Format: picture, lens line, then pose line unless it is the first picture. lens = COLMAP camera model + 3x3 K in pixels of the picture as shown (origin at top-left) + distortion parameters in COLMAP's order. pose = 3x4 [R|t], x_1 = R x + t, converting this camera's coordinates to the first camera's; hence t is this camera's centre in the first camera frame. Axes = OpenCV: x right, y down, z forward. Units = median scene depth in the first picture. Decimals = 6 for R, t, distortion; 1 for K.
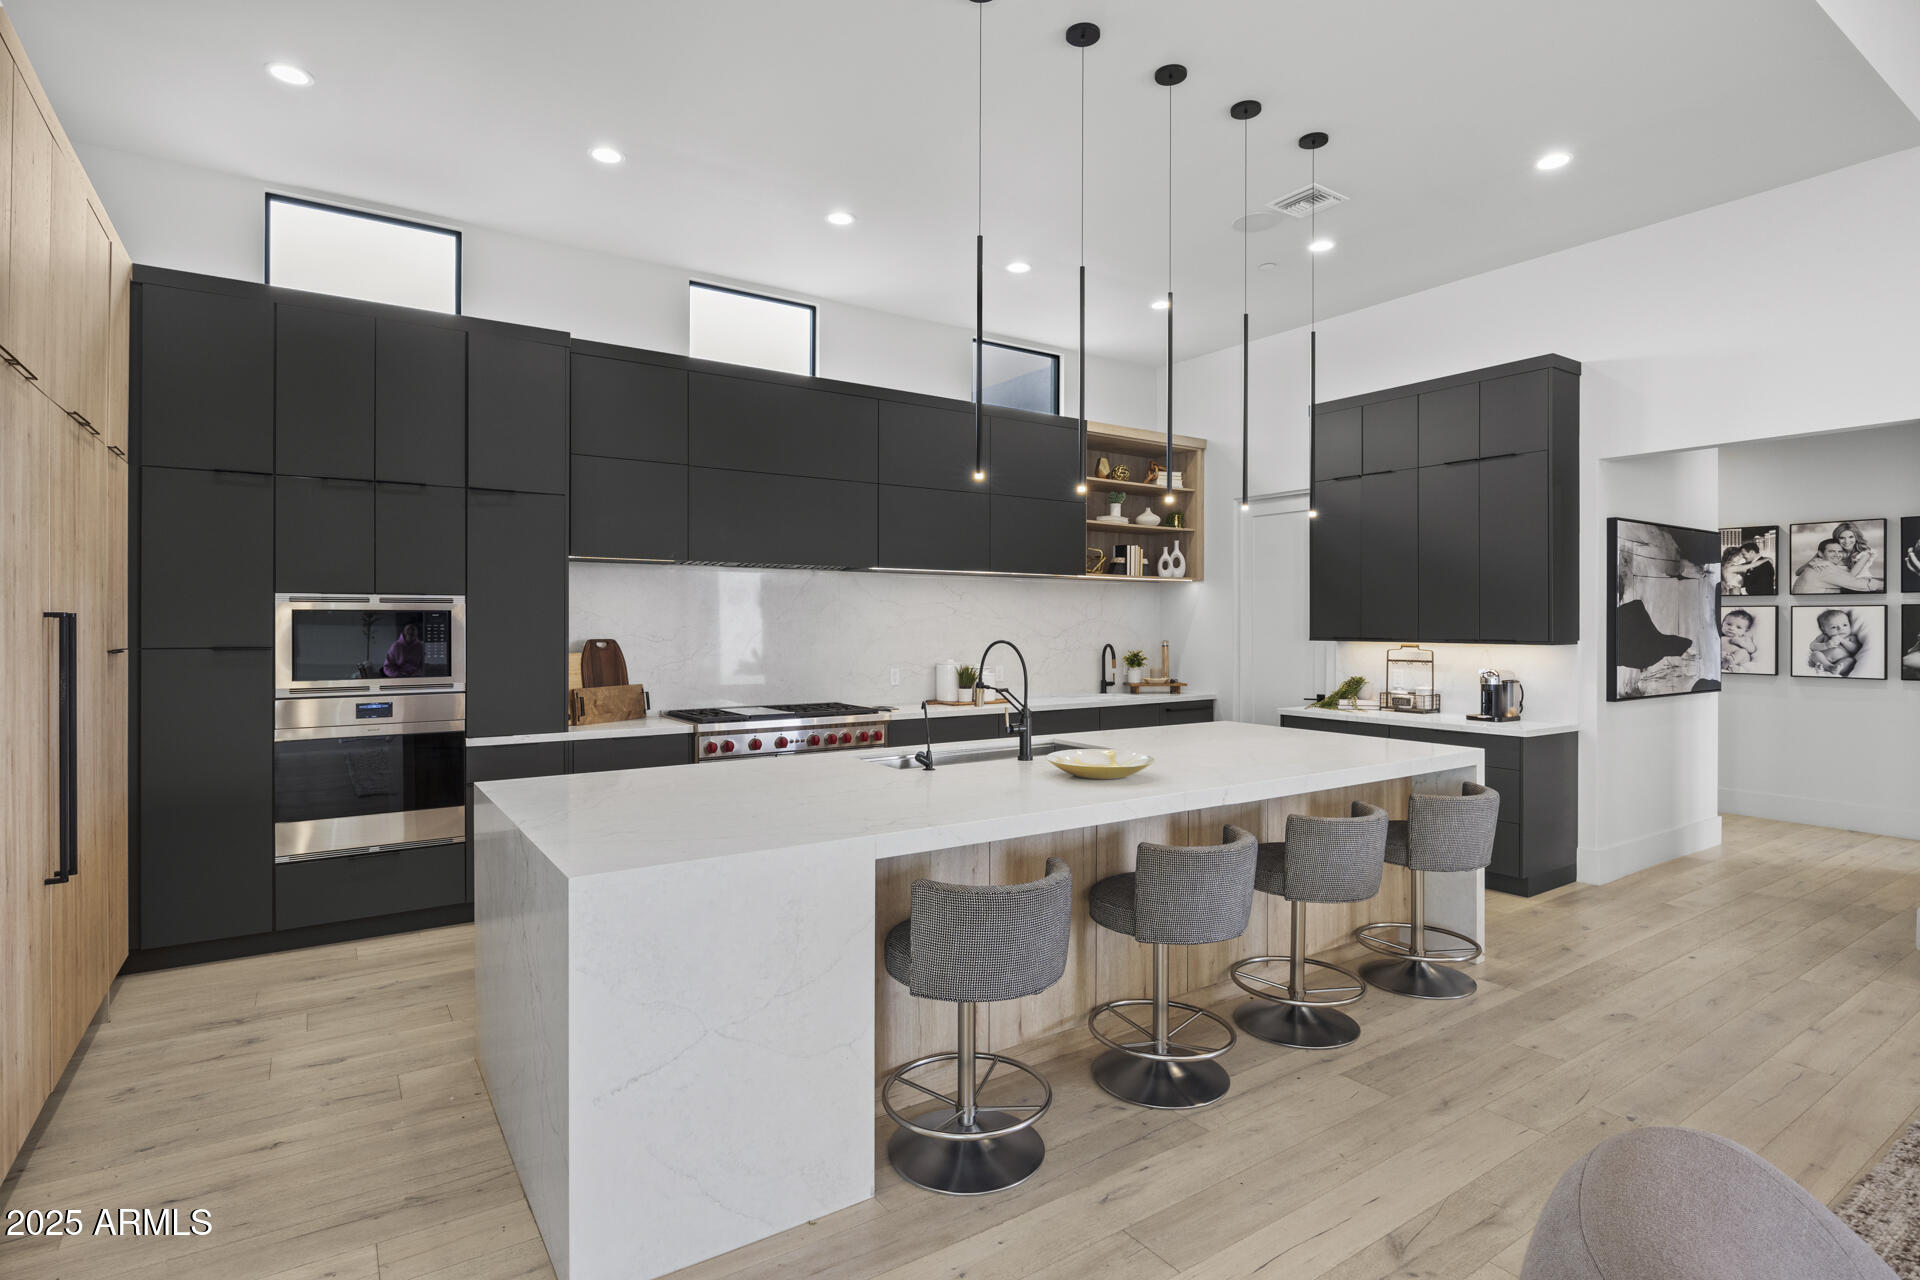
lens RADIAL K [[958.5, 0, 966.5], [0, 958.5, 624.1], [0, 0, 1]] dist [-0.006737, -0.000058]
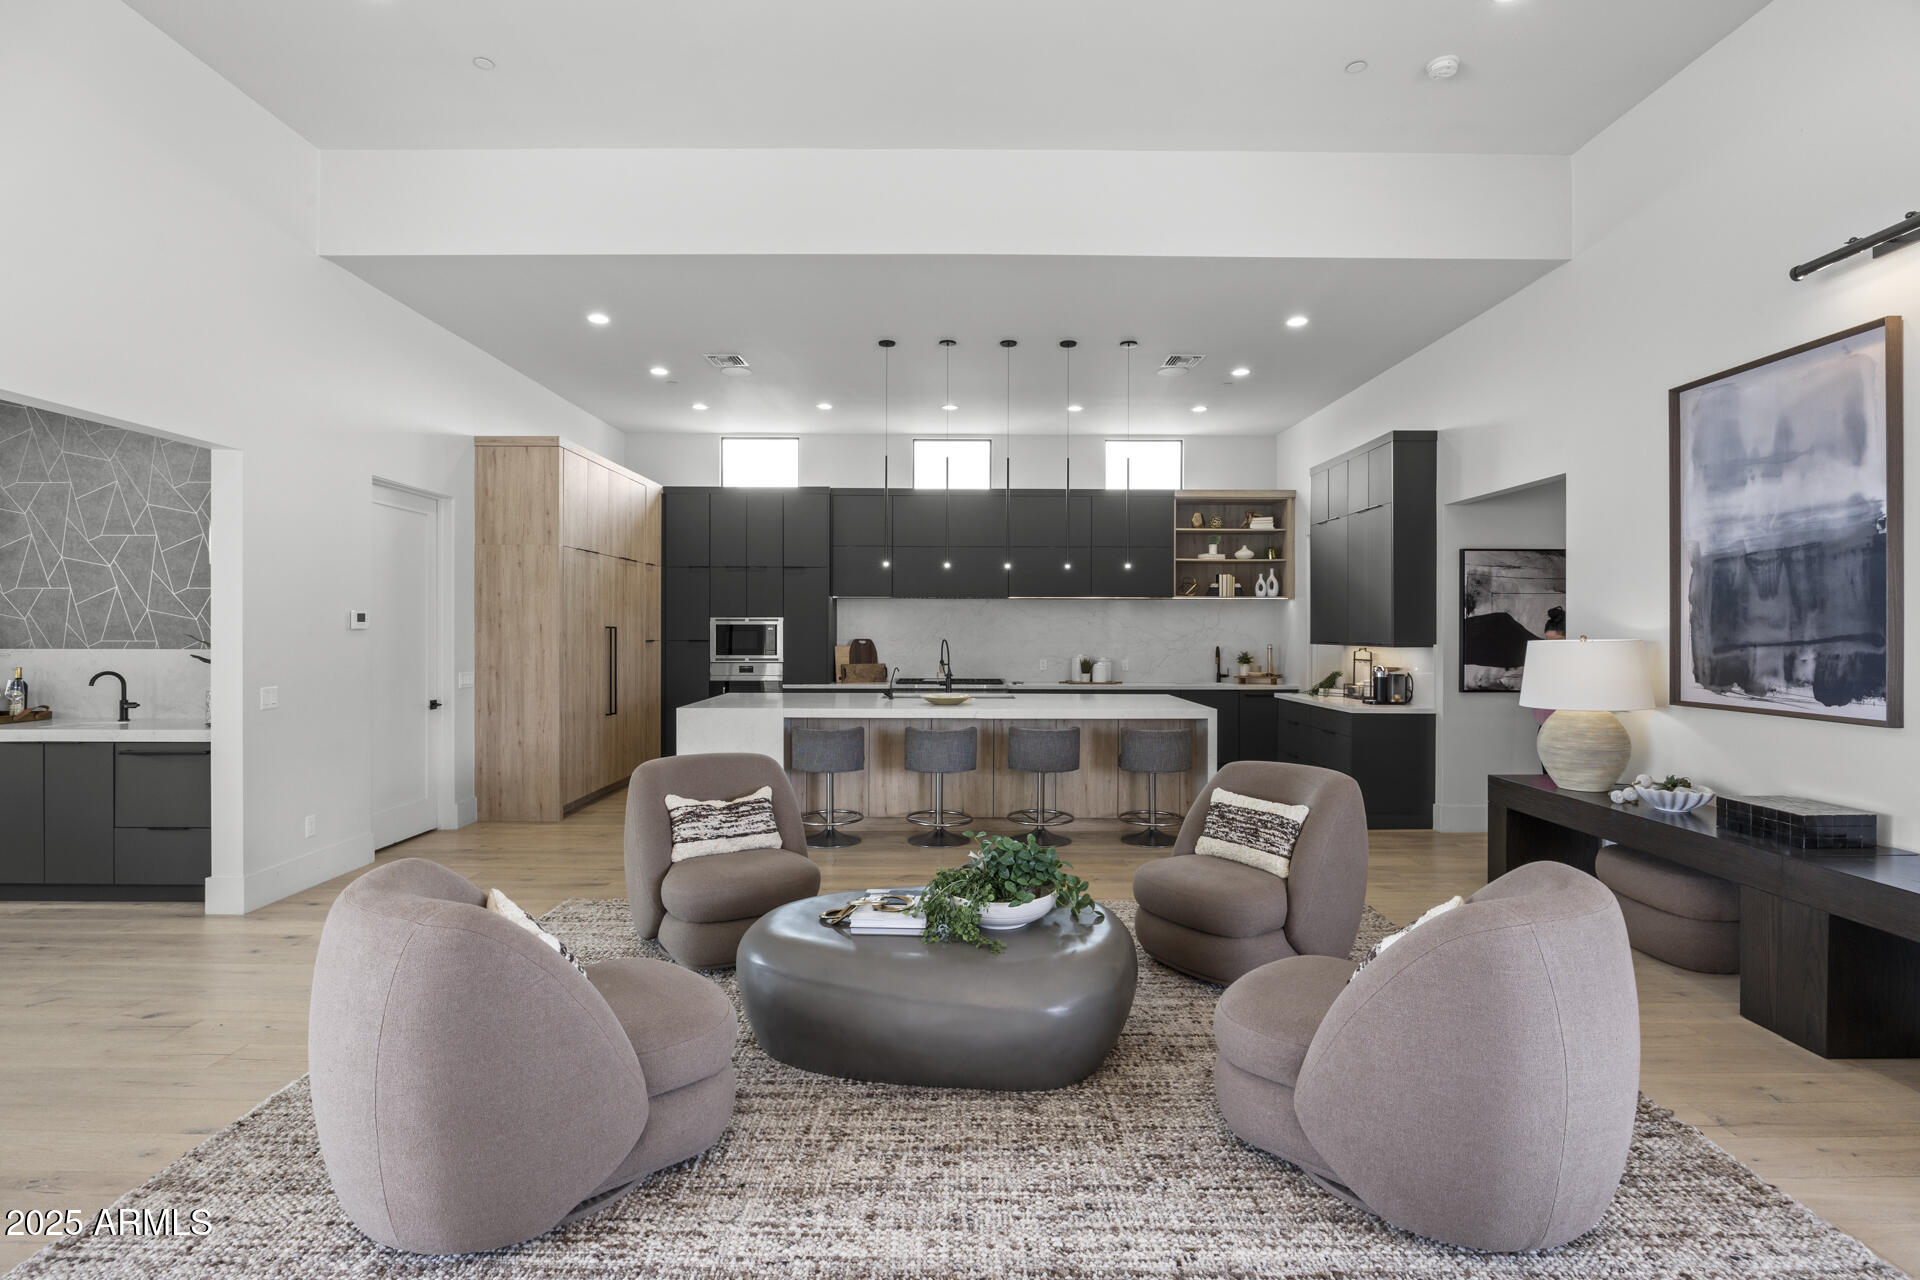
lens RADIAL K [[893.1, 0, 961.3], [0, 893.1, 632.2], [0, 0, 1]] dist [-0.016424, -0.000256]
pose [[0.829327, 0.001954, -0.558760, 0.746842], [-0.001998, 0.999998, 0.000531, 0.000925], [0.558760, 0.000676, 0.829329, -0.349304]]
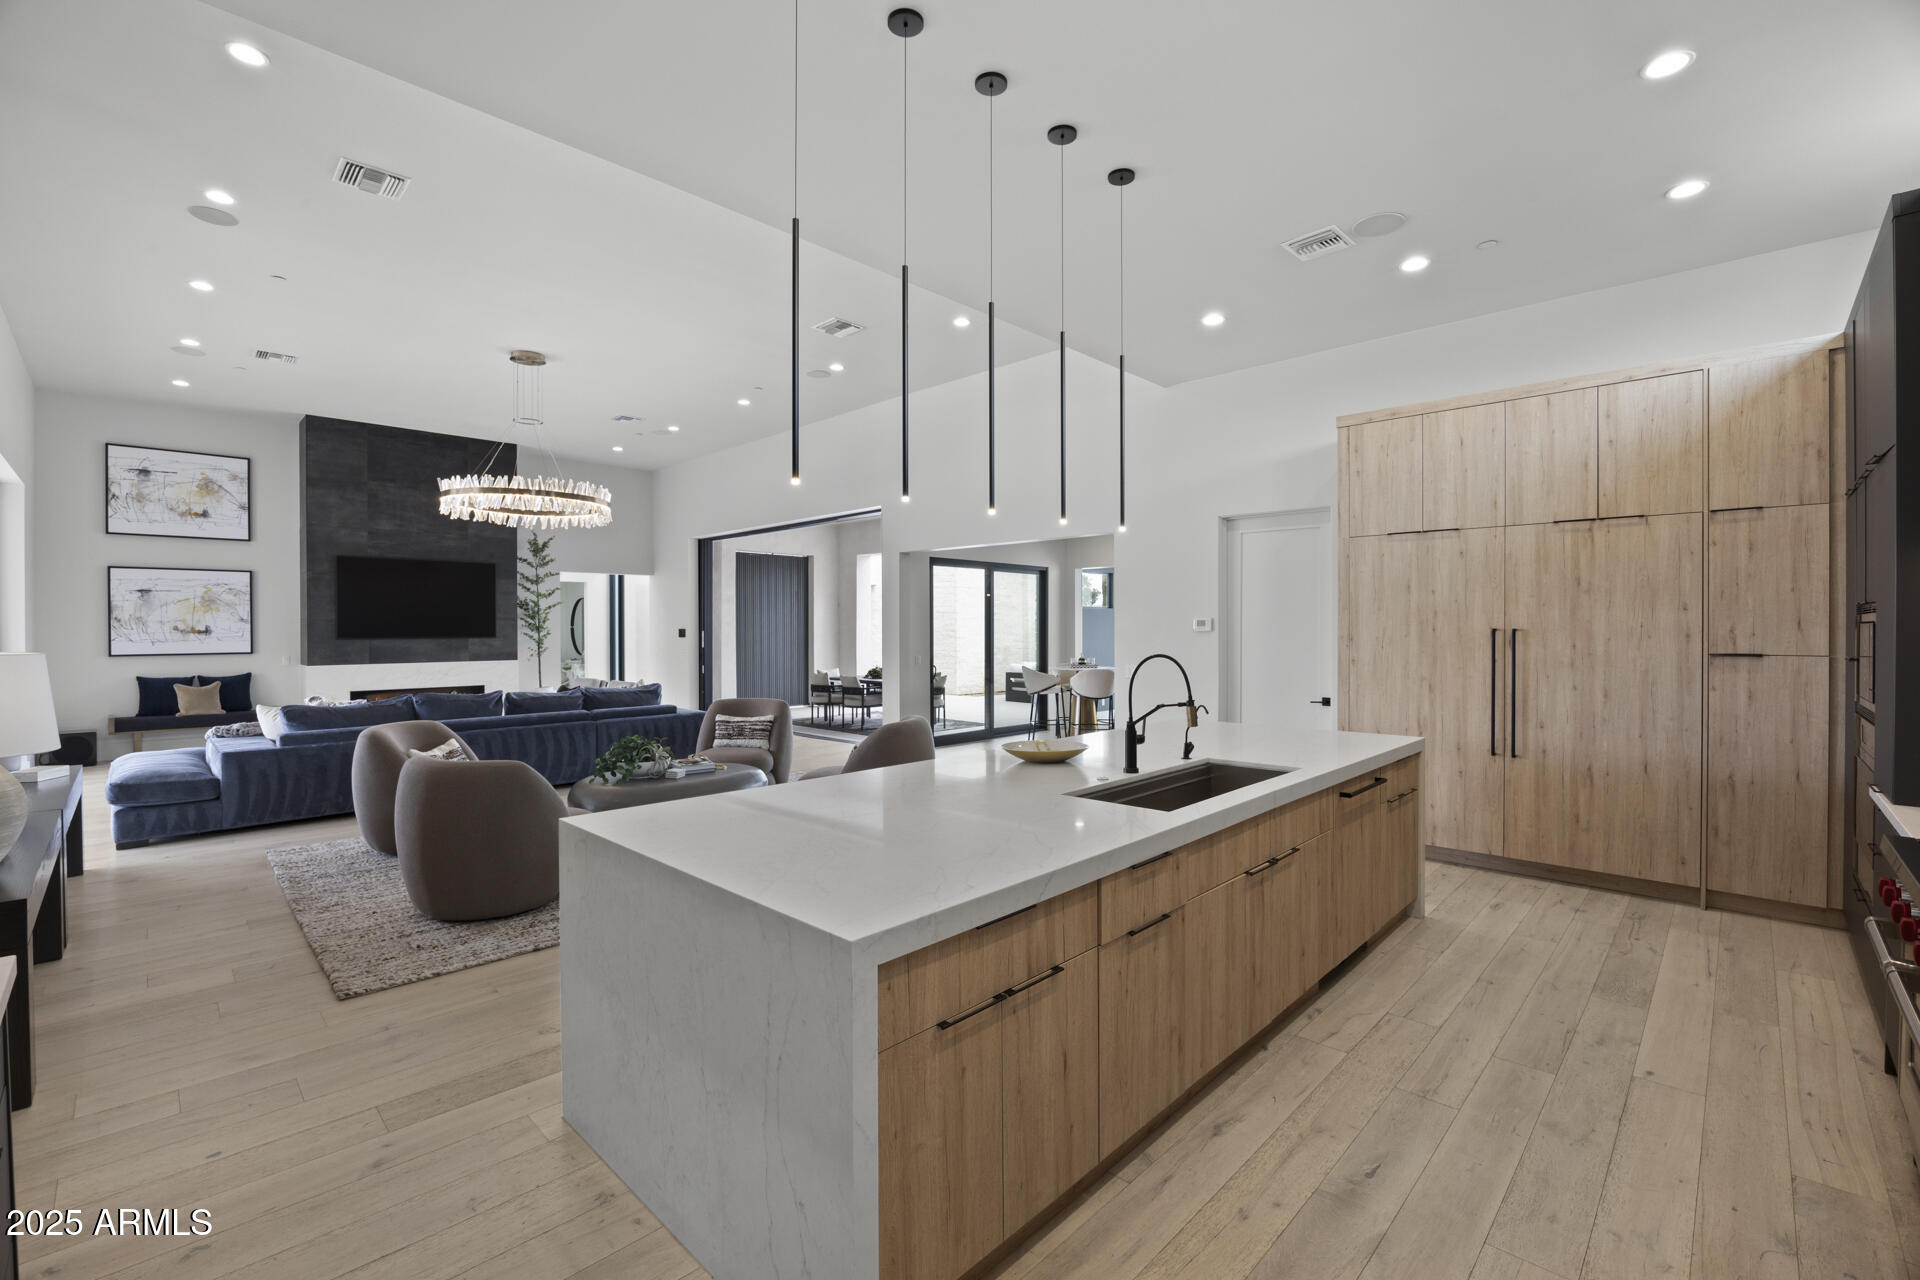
lens RADIAL K [[822.4, 0, 960.4], [0, 822.4, 636.1], [0, 0, 1]] dist [-0.017267, 0.000300]
pose [[-0.979502, 0.002171, -0.201424, 0.276333], [-0.000144, 0.999934, 0.011477, -0.007813], [0.201436, 0.011271, -0.979437, 1.210789]]
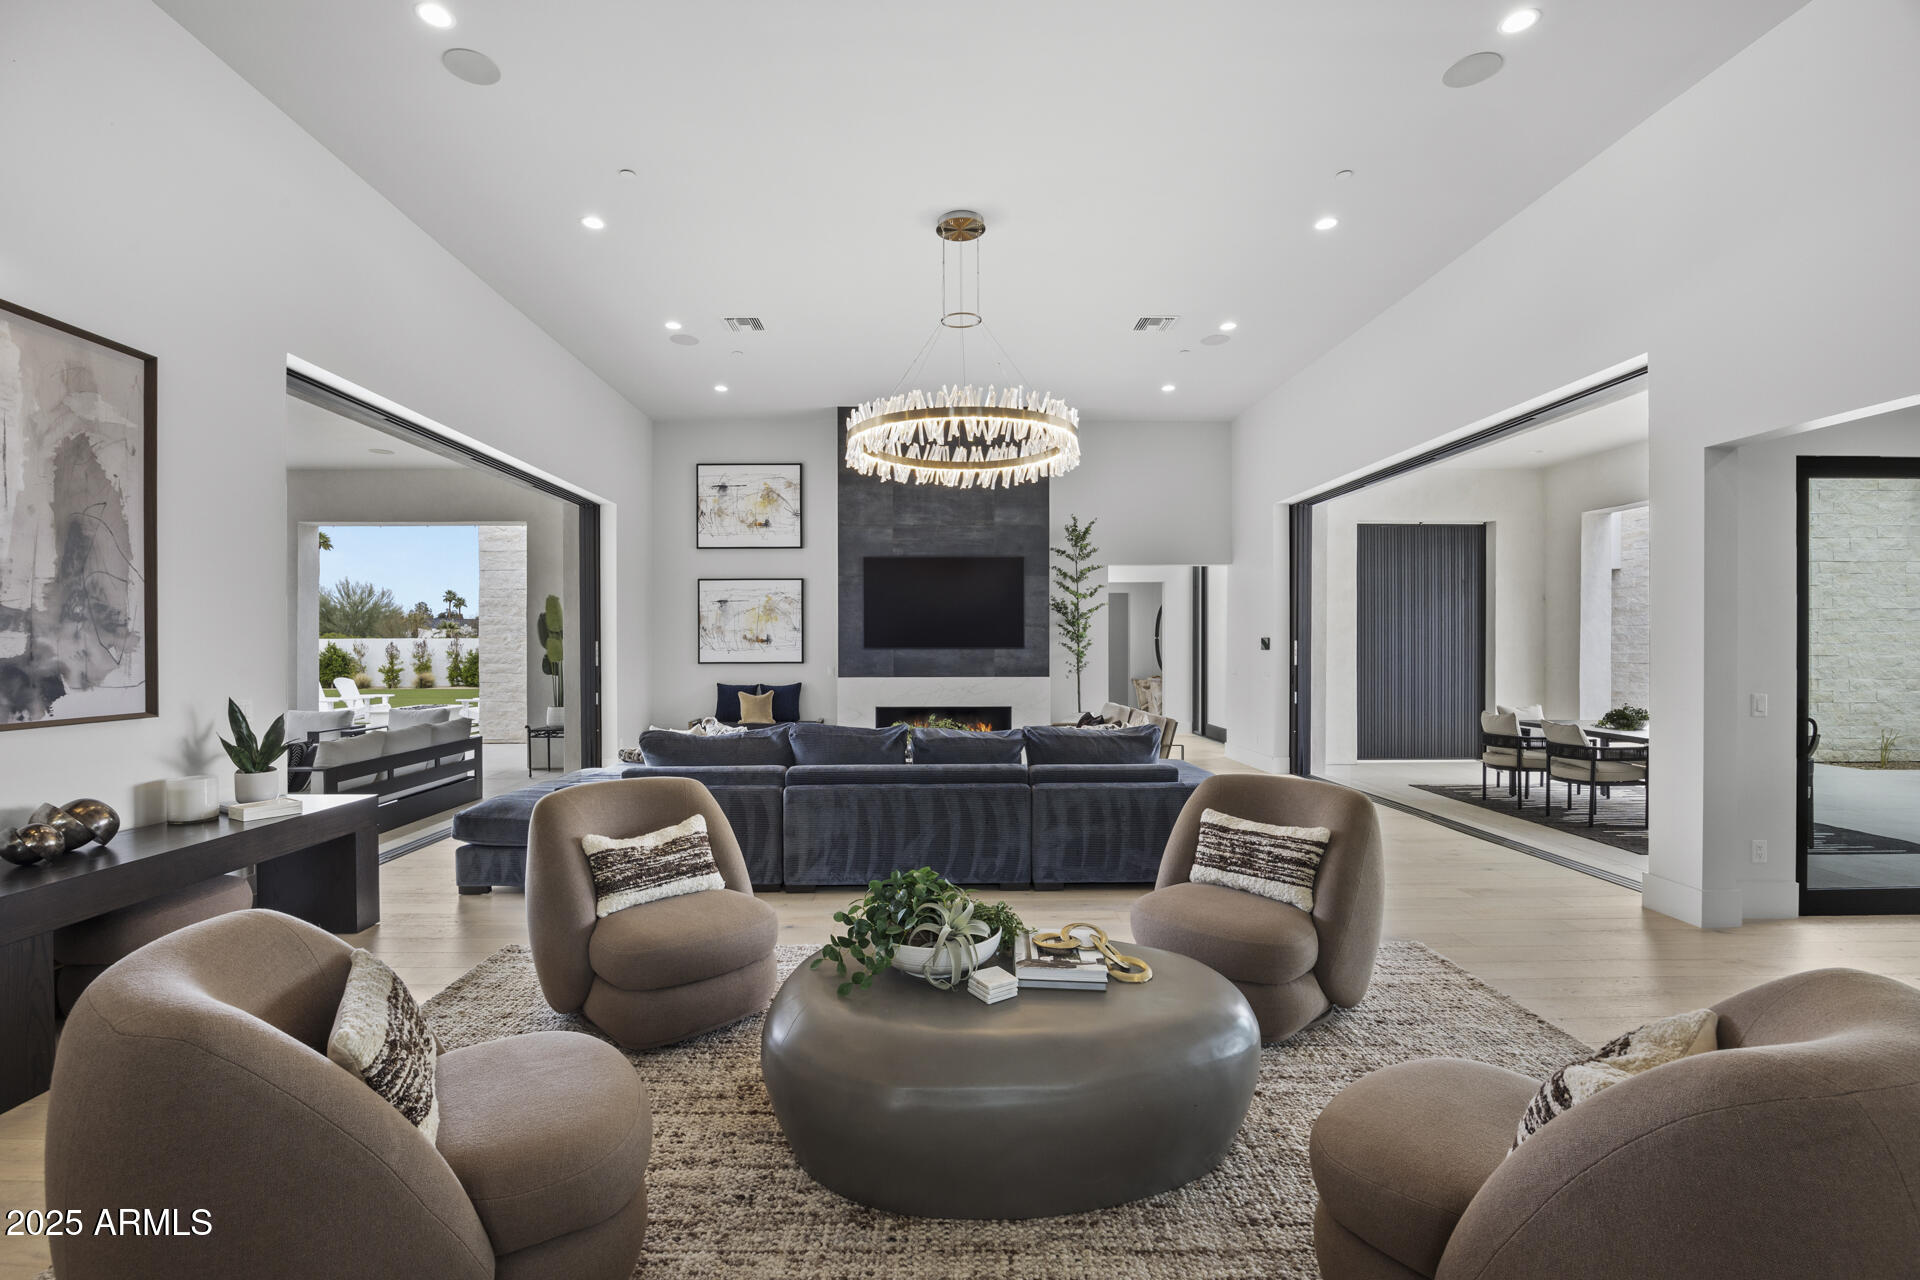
lens RADIAL K [[841.0, 0, 925.2], [0, 841.0, 648.1], [0, 0, 1]] dist [-0.019156, 0.000480]
pose [[-0.830136, -0.002587, 0.557554, 0.217975], [0.001218, 0.999978, 0.006455, 0.007890], [-0.557559, 0.006038, -0.830115, 0.492308]]
